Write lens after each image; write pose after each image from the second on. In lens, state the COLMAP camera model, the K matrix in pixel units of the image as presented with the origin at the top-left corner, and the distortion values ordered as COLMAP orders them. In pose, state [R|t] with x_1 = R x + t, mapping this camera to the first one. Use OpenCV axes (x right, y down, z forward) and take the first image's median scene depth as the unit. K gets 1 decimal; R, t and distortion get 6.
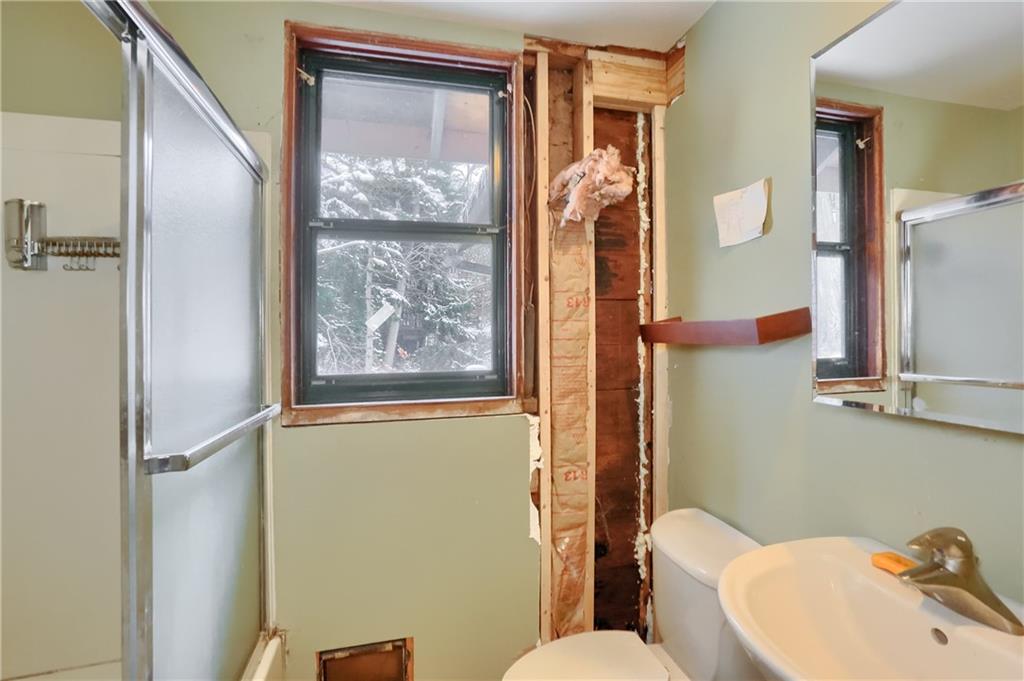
lens RADIAL K [[514.5, 0, 513.6], [0, 514.5, 330.7], [0, 0, 1]] dist [0.001390, 0.000535]
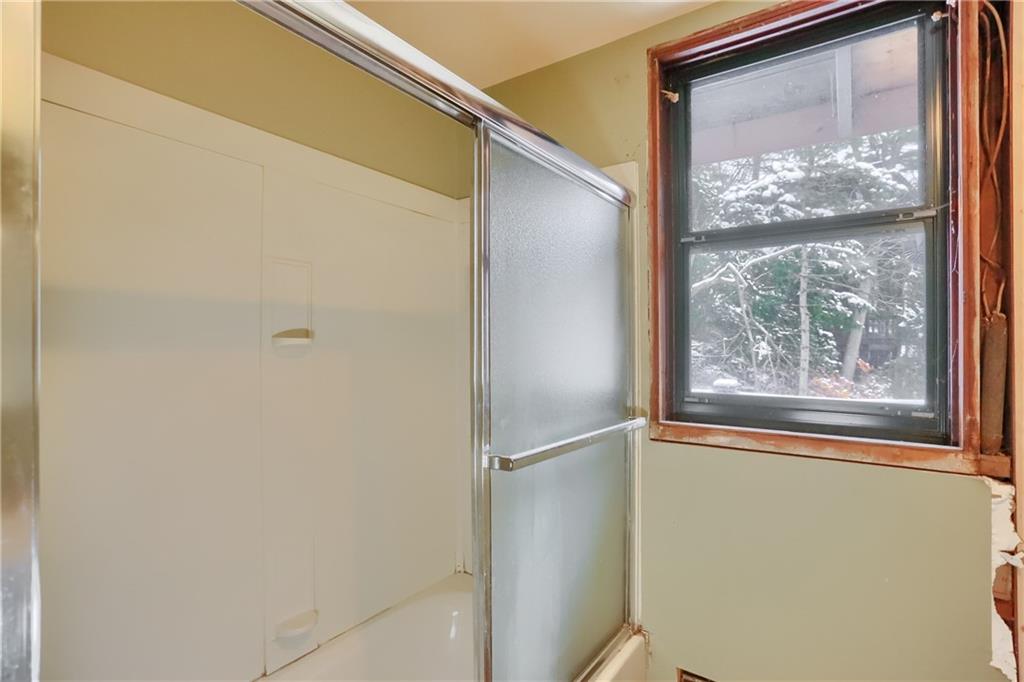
lens RADIAL K [[490.8, 0, 512.0], [0, 490.8, 341.0], [0, 0, 1]] dist [-0.041310, 0.028214]
pose [[0.658427, 0.014307, -0.752509, 0.093761], [-0.008617, 0.999897, 0.011470, -0.018805], [0.752595, -0.001068, 0.658482, 0.119069]]
